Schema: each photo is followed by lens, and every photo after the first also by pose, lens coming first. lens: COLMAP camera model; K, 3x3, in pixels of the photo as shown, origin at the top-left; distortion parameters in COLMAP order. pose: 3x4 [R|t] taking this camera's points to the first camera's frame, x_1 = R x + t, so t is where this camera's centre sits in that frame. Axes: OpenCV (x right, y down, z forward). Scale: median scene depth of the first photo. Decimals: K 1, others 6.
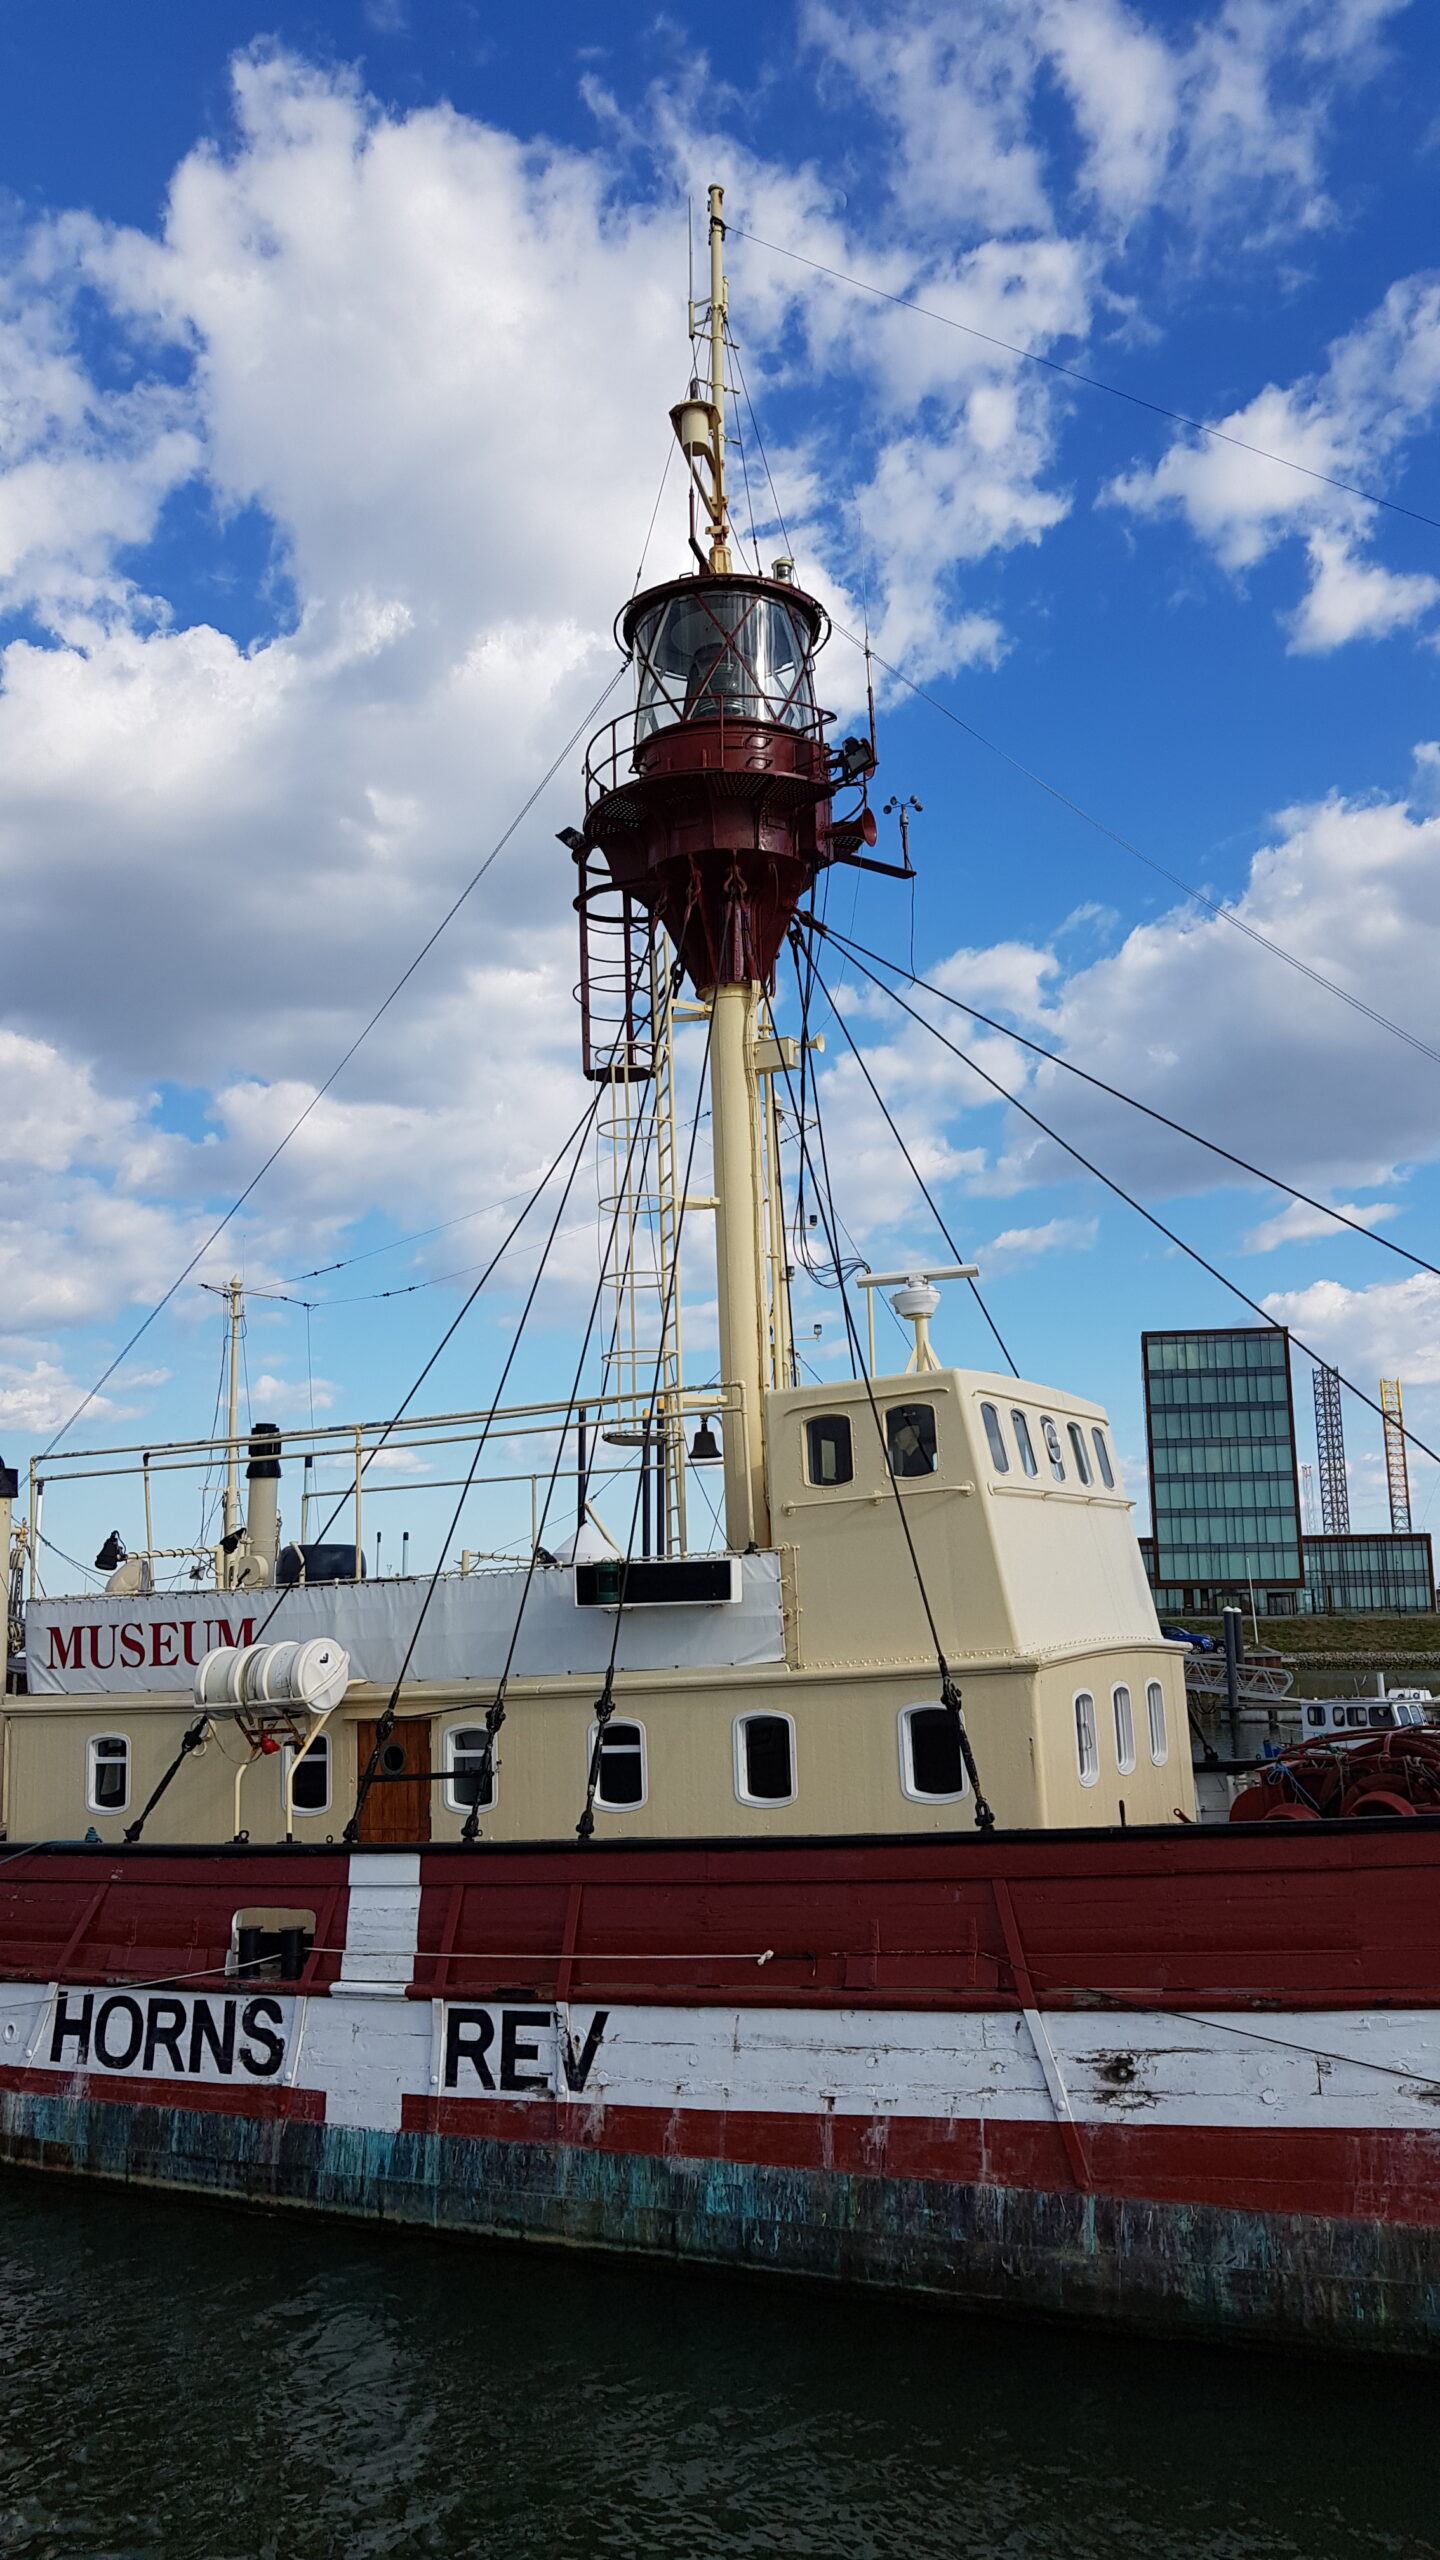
lens RADIAL K [[1989.6, 0, 835.6], [0, 1989.6, 1290.7], [0, 0, 1]] dist [0.097575, -0.165499]
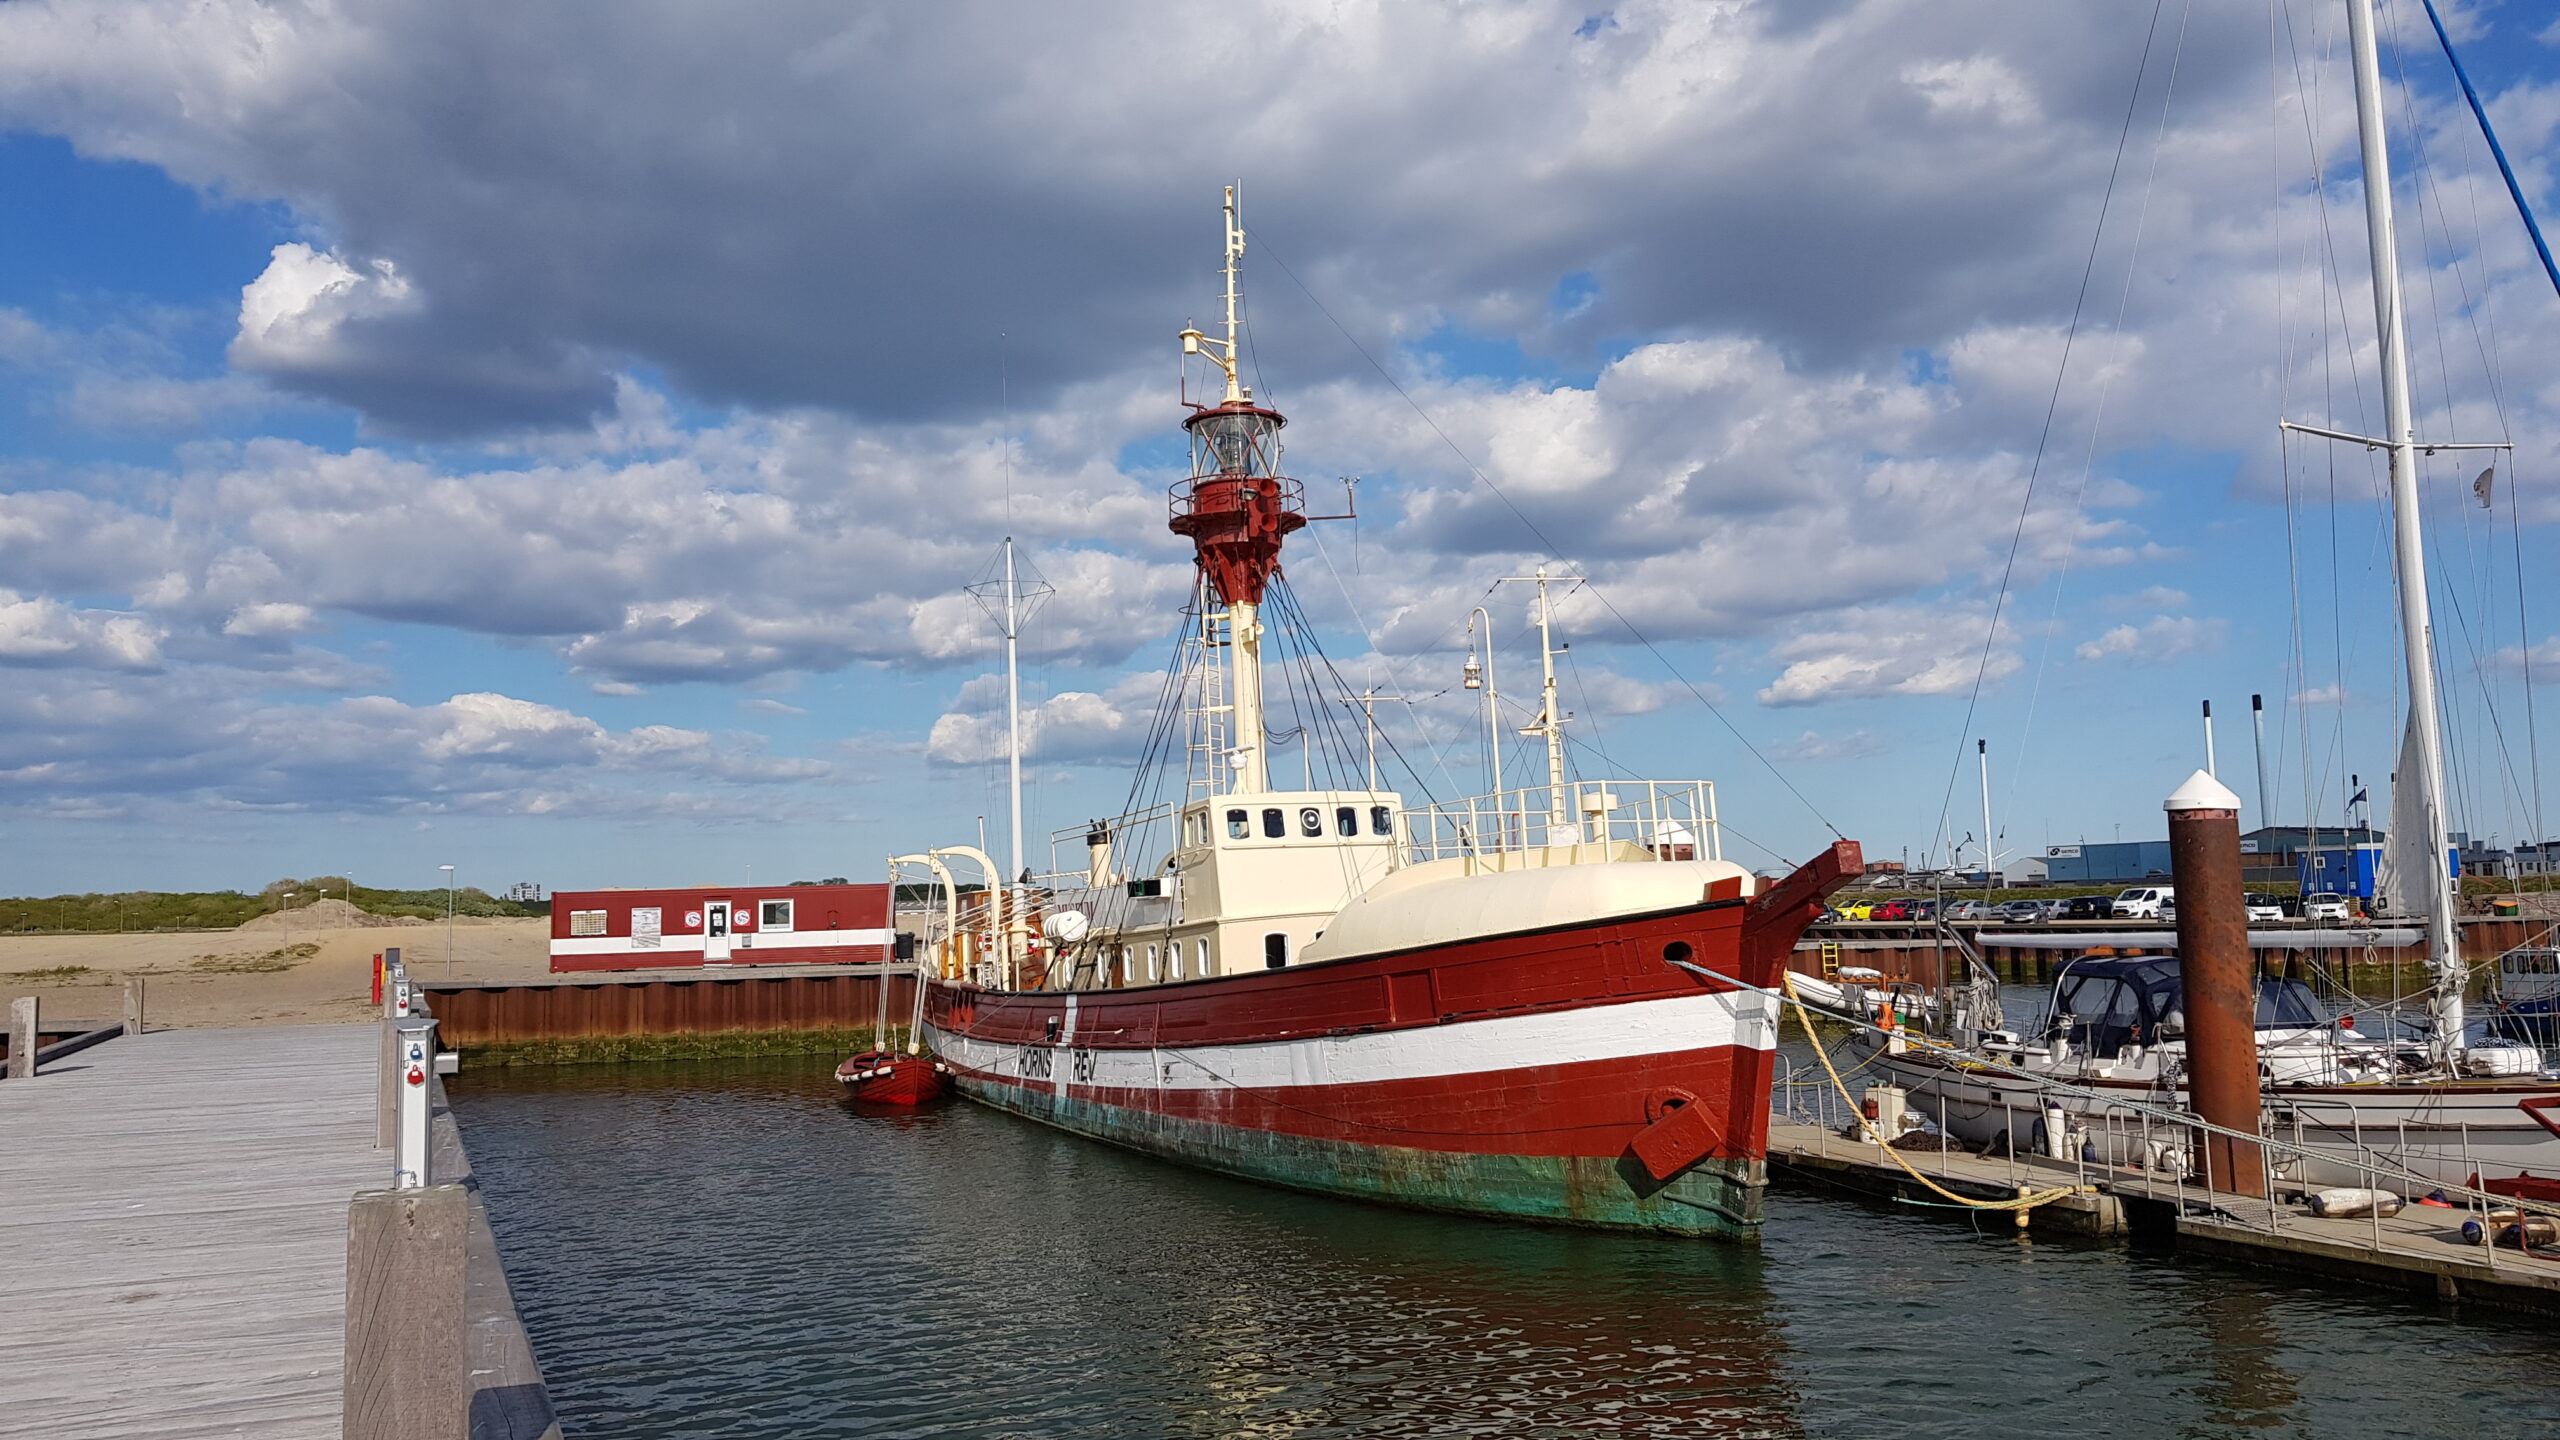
lens RADIAL K [[2127.8, 0, 1338.1], [0, 2127.8, 641.8], [0, 0, 1]] dist [0.092876, -0.197143]
pose [[0.760404, -0.085100, -0.643851, 1.939887], [0.120108, 0.992704, 0.010641, -0.161210], [0.638248, -0.085423, 0.765077, -0.870214]]
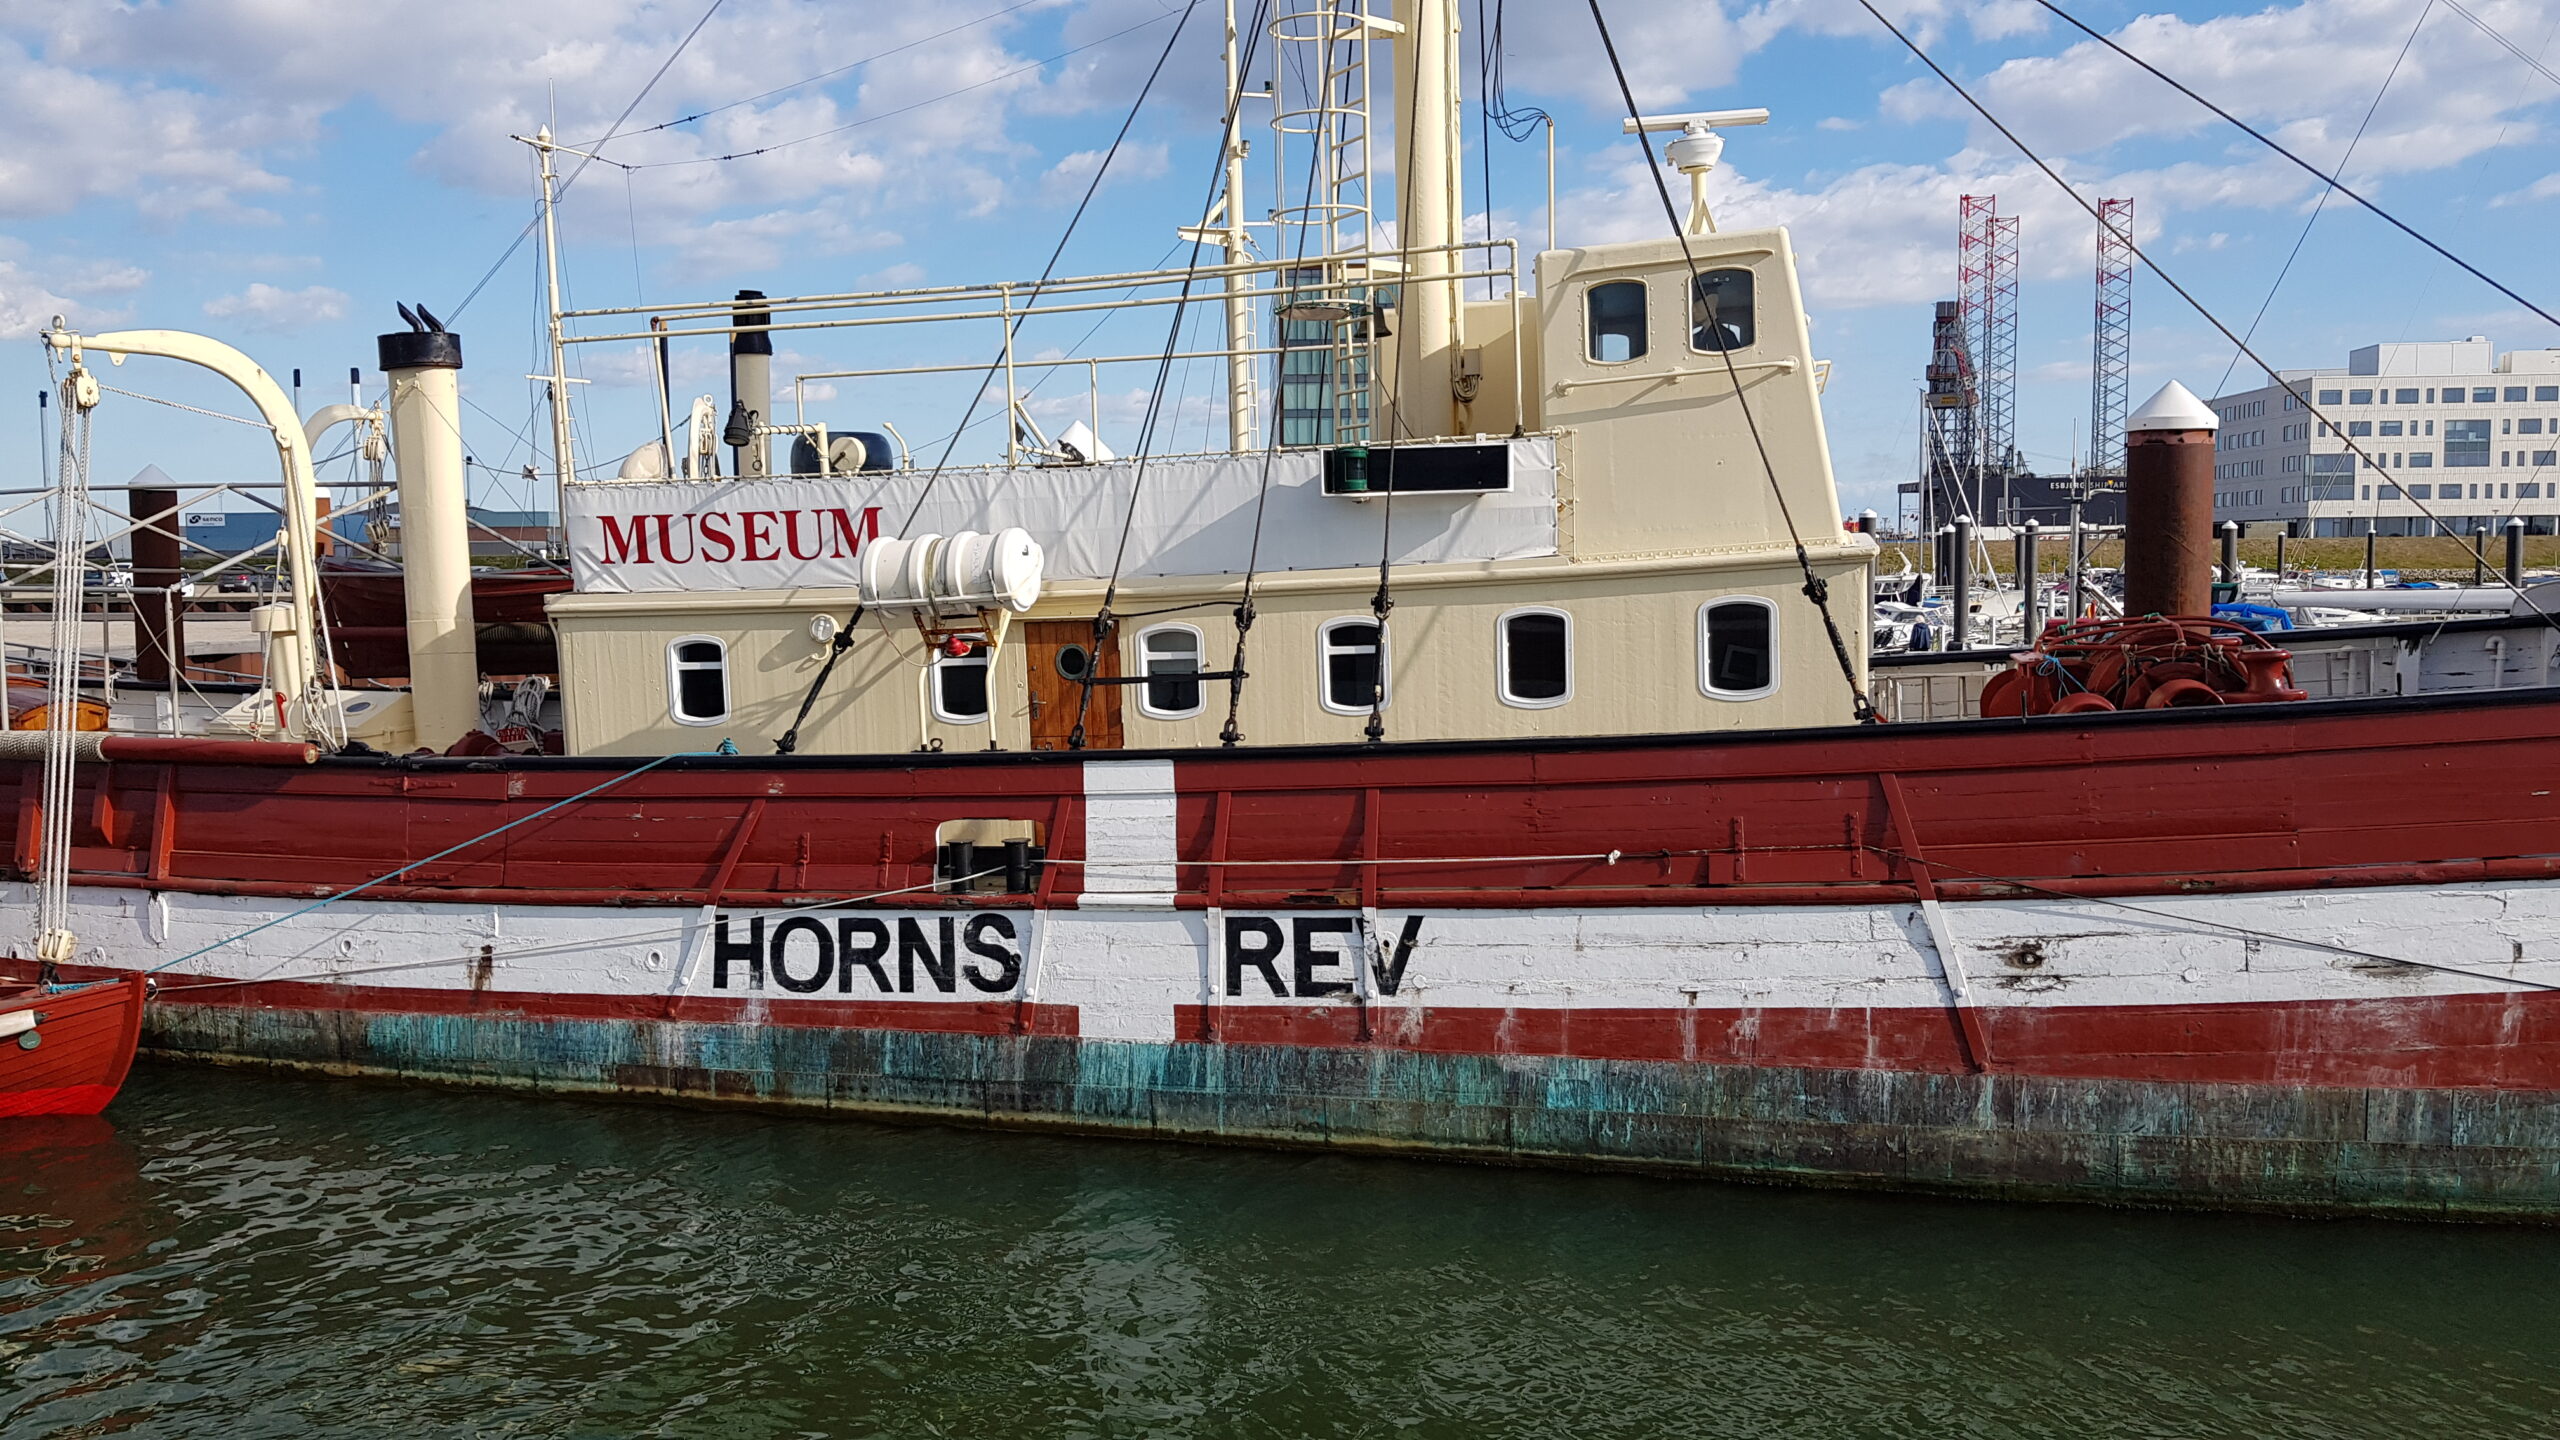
lens RADIAL K [[1989.6, 0, 1271.9], [0, 1989.6, 704.8], [0, 0, 1]] dist [0.097575, -0.165499]
pose [[0.982223, -0.011560, 0.187361, -0.352521], [-0.033106, 0.971789, 0.233516, 0.046809], [-0.184775, -0.235568, 0.954131, 0.145819]]
